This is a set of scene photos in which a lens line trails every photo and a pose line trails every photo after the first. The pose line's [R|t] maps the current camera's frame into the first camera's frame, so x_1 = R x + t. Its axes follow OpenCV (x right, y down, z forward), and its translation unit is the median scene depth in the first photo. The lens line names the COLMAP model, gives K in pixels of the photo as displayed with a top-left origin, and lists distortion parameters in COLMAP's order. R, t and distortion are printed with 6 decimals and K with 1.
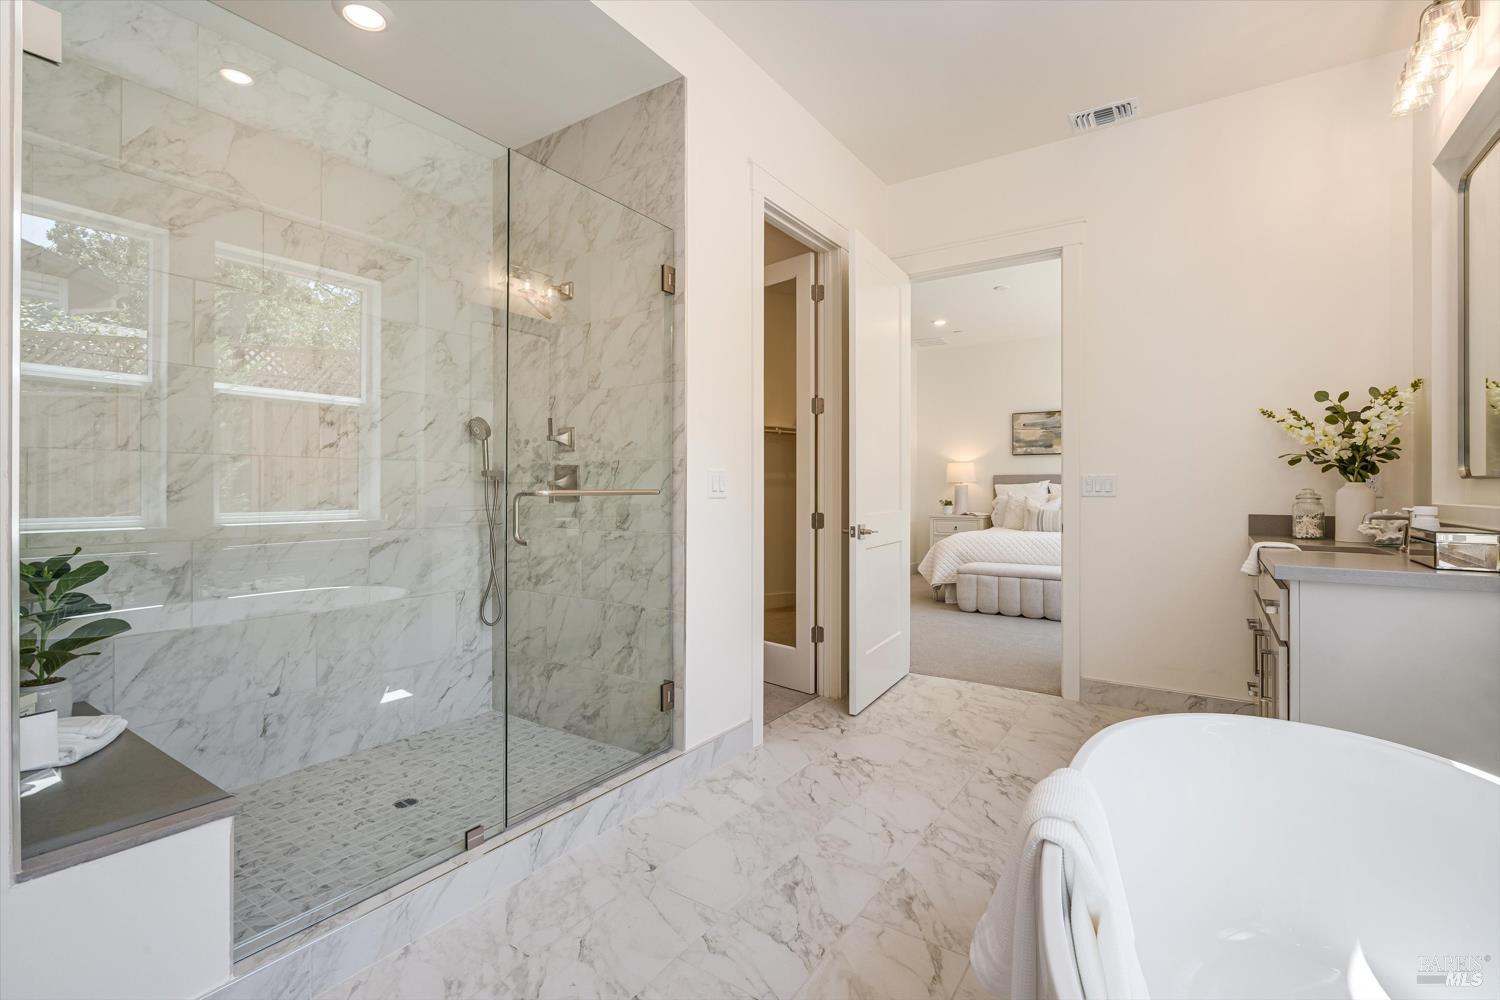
lens RADIAL K [[682.5, 0, 751.2], [0, 682.5, 493.0], [0, 0, 1]] dist [-0.003719, 0.001249]
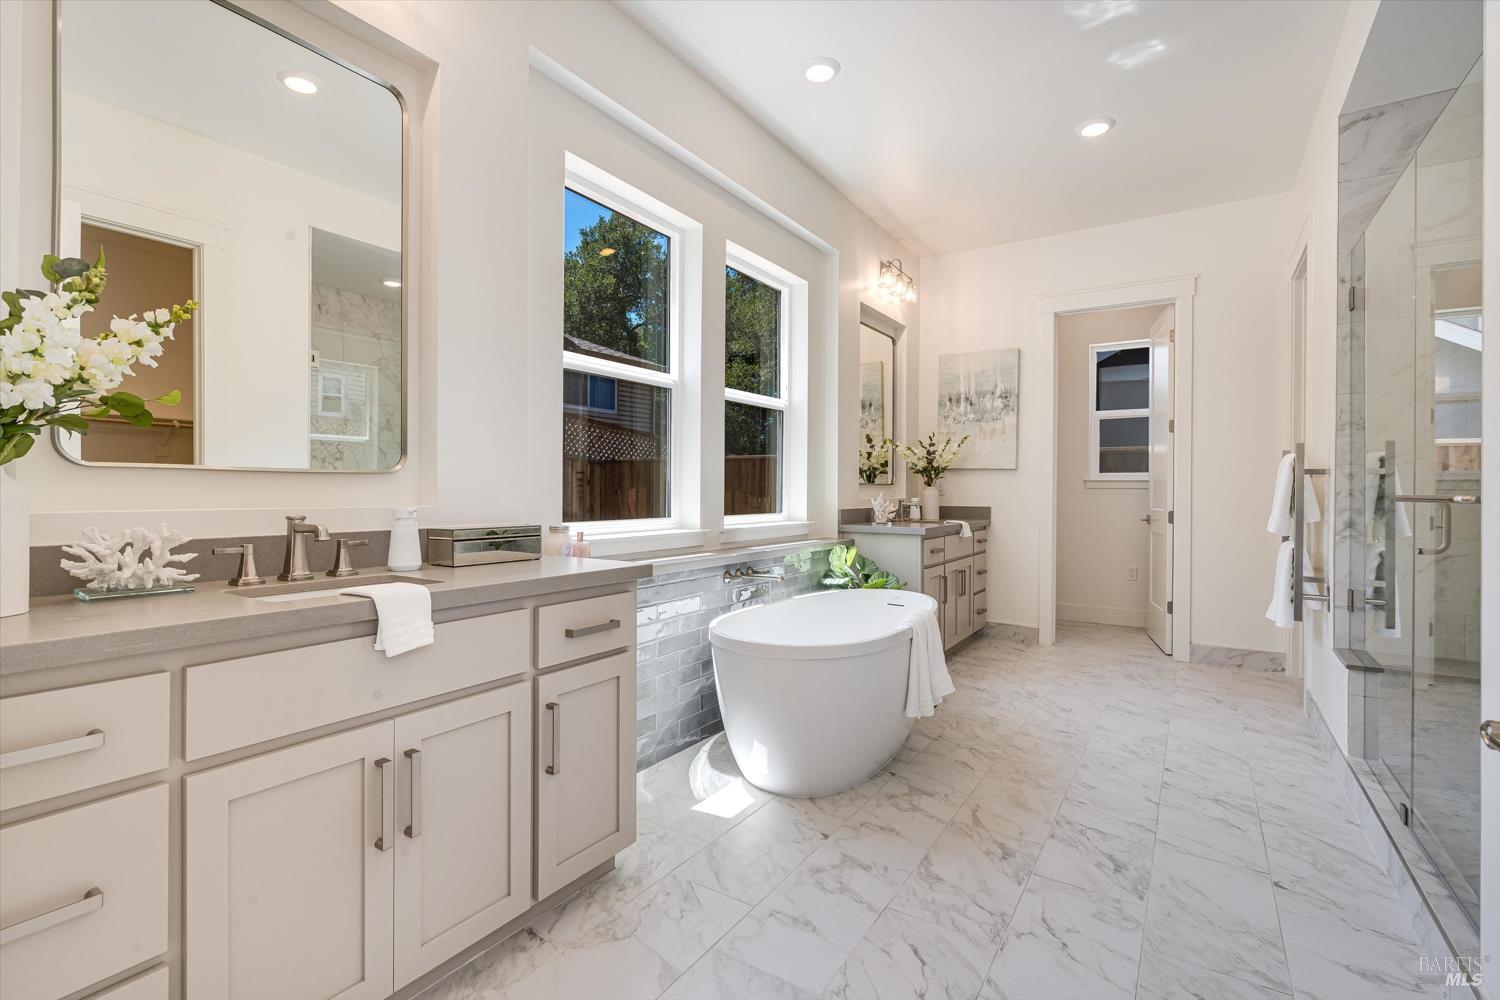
lens RADIAL K [[682.5, 0, 752.7], [0, 682.5, 489.7], [0, 0, 1]] dist [-0.003719, 0.001249]
pose [[-0.999909, -0.006941, -0.011587, 0.628659], [-0.006975, 0.999971, 0.002908, -0.008246], [0.011566, 0.002988, -0.999929, 1.998643]]
